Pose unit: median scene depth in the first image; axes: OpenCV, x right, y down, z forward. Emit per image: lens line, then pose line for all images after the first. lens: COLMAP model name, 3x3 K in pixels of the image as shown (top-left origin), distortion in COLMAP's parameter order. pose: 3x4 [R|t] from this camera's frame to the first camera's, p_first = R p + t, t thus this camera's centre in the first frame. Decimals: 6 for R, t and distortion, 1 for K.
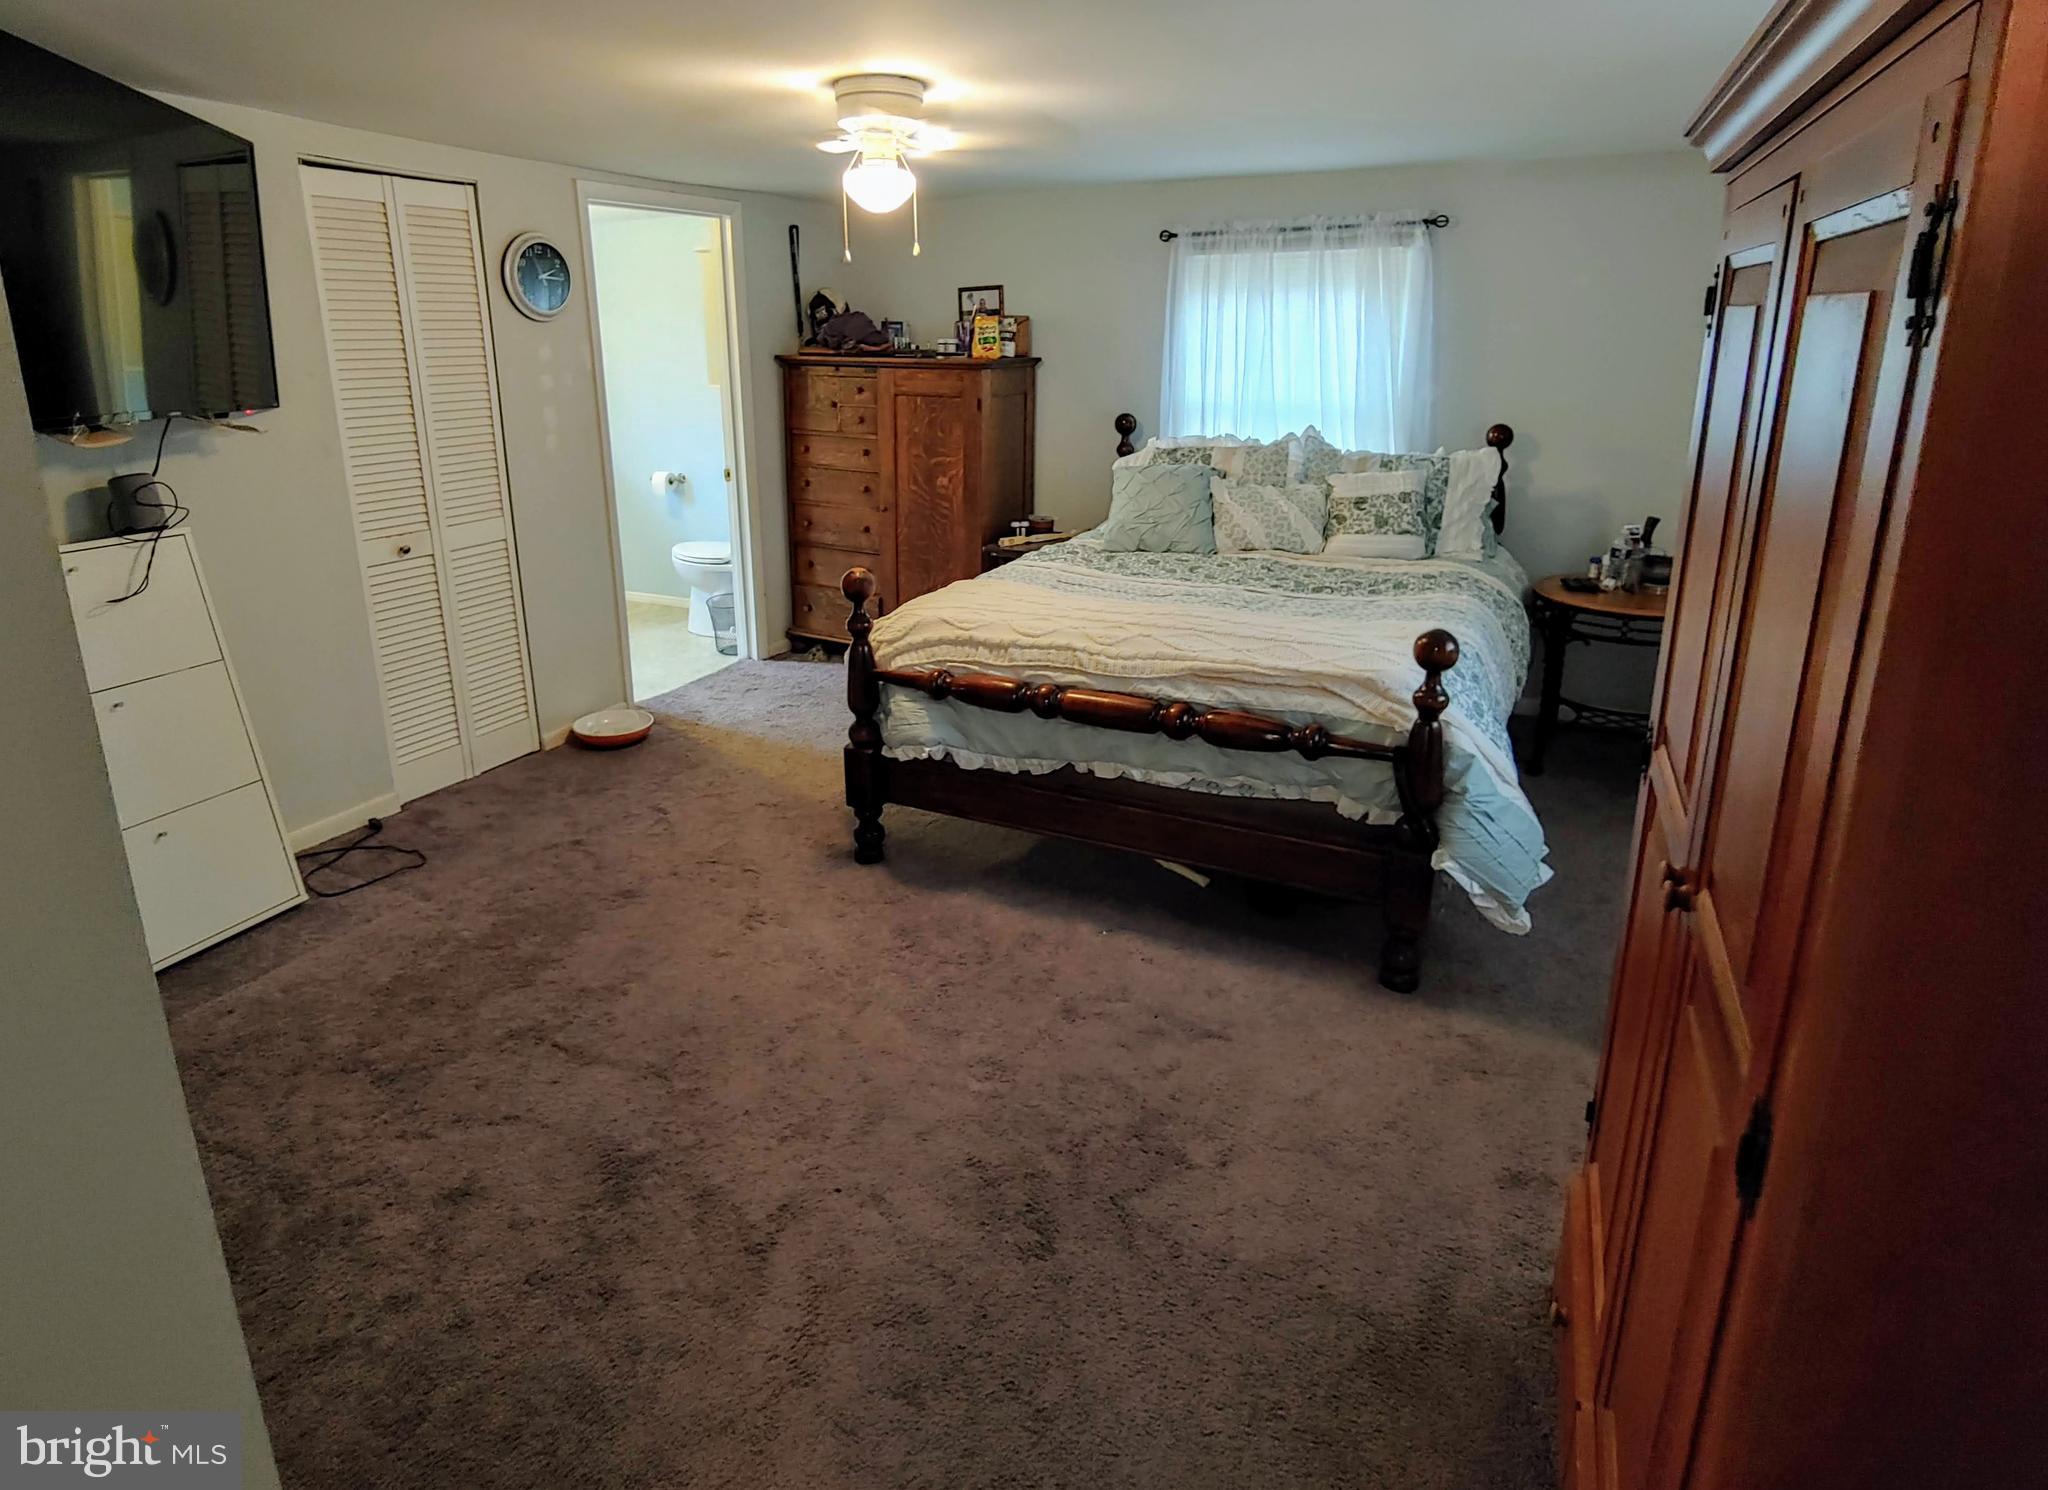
lens RADIAL K [[1311.8, 0, 1025.1], [0, 1311.8, 746.2], [0, 0, 1]] dist [-0.022794, 0.001318]
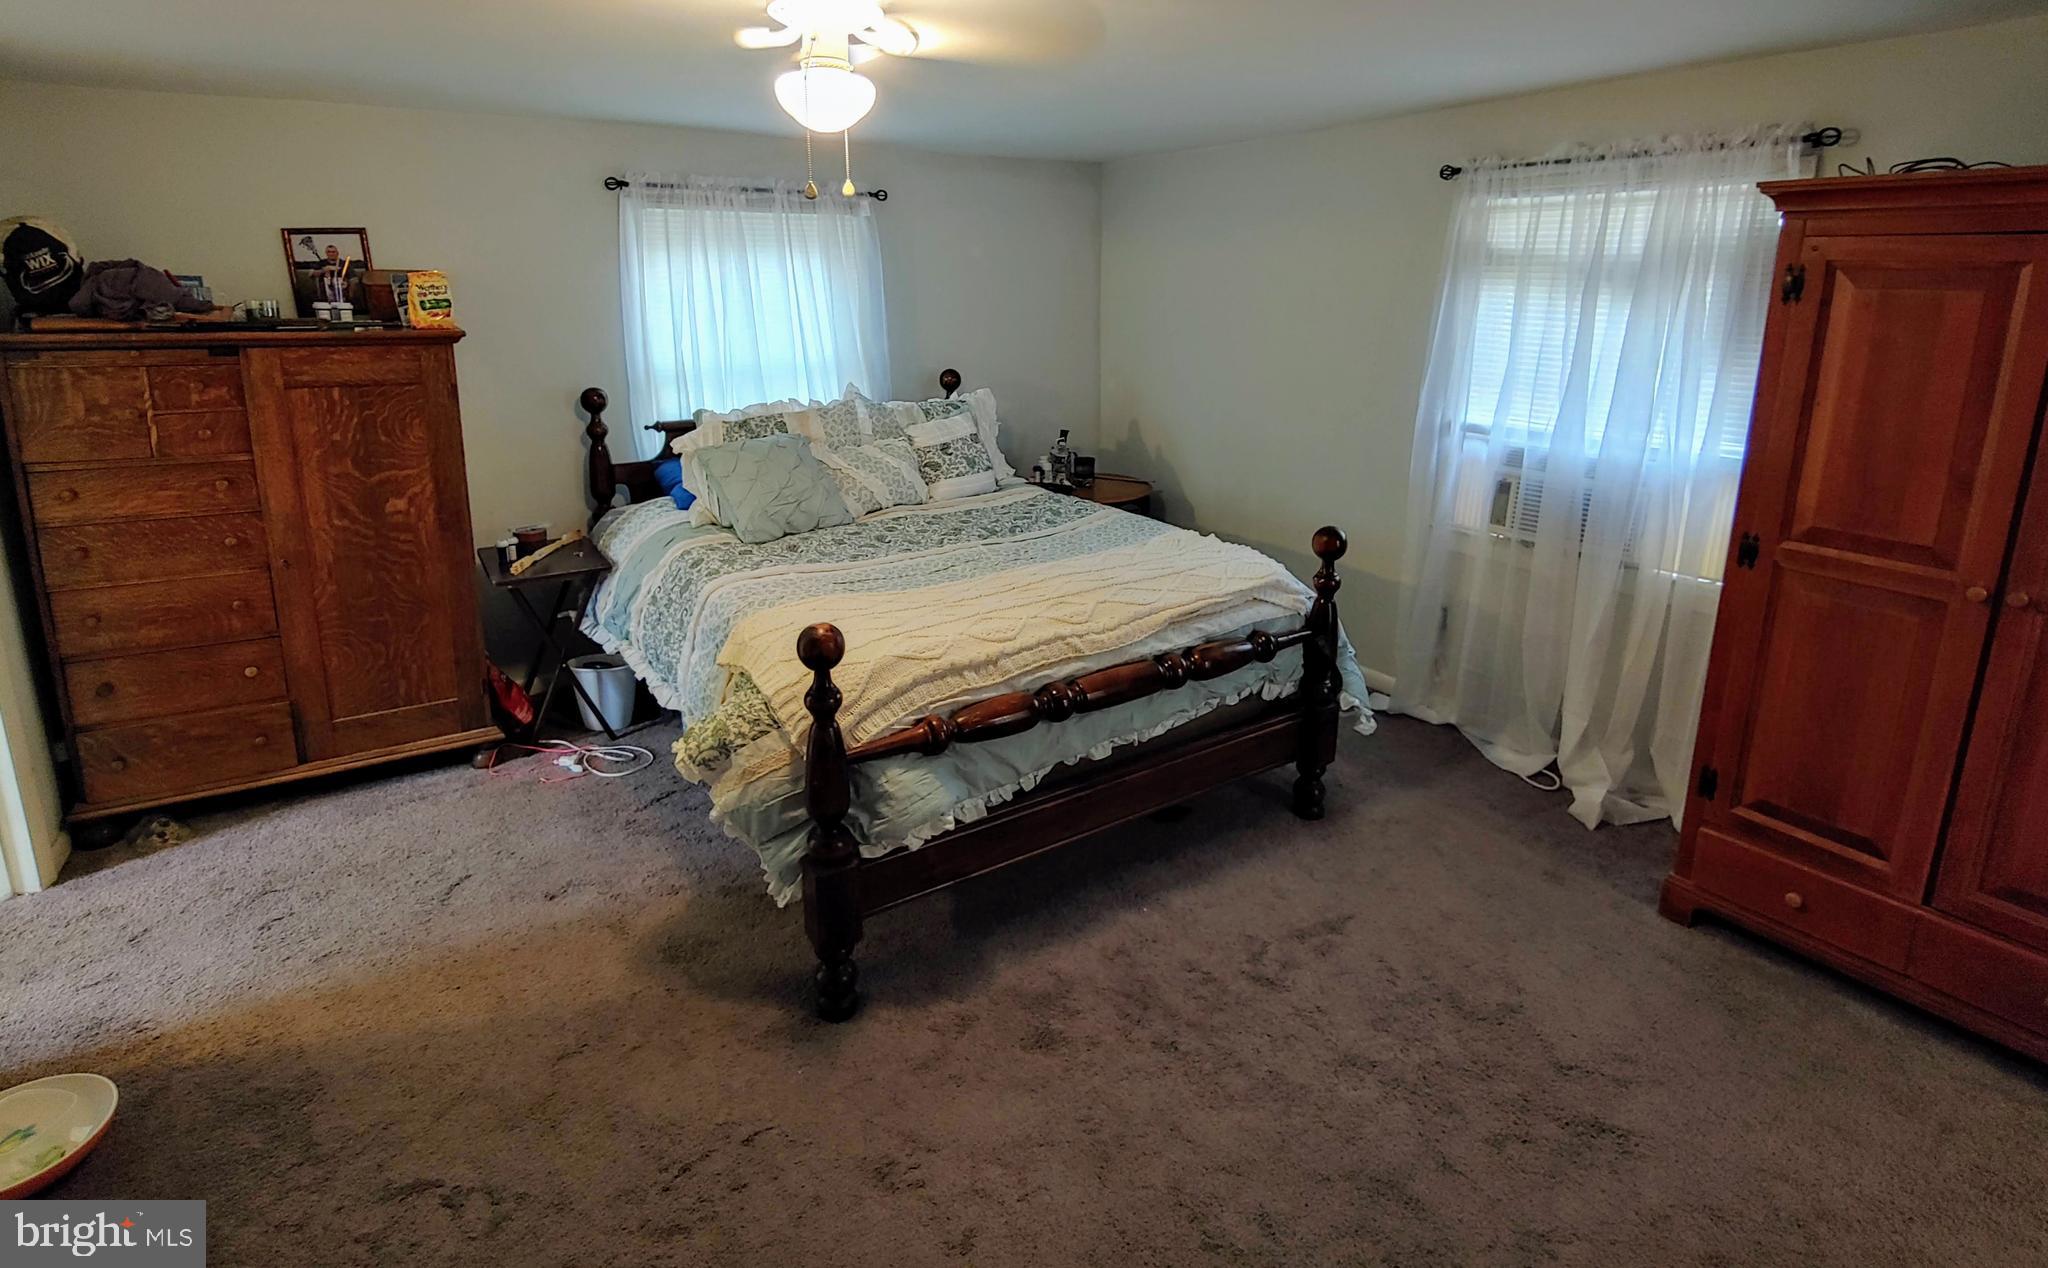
lens RADIAL K [[1073.7, 0, 1053.8], [0, 1073.7, 526.1], [0, 0, 1]] dist [-0.005550, -0.001170]
pose [[0.413679, -0.194842, 0.889329, -0.499419], [0.267053, 0.959831, 0.086066, -0.173804], [-0.870375, 0.201894, 0.449095, 0.527128]]
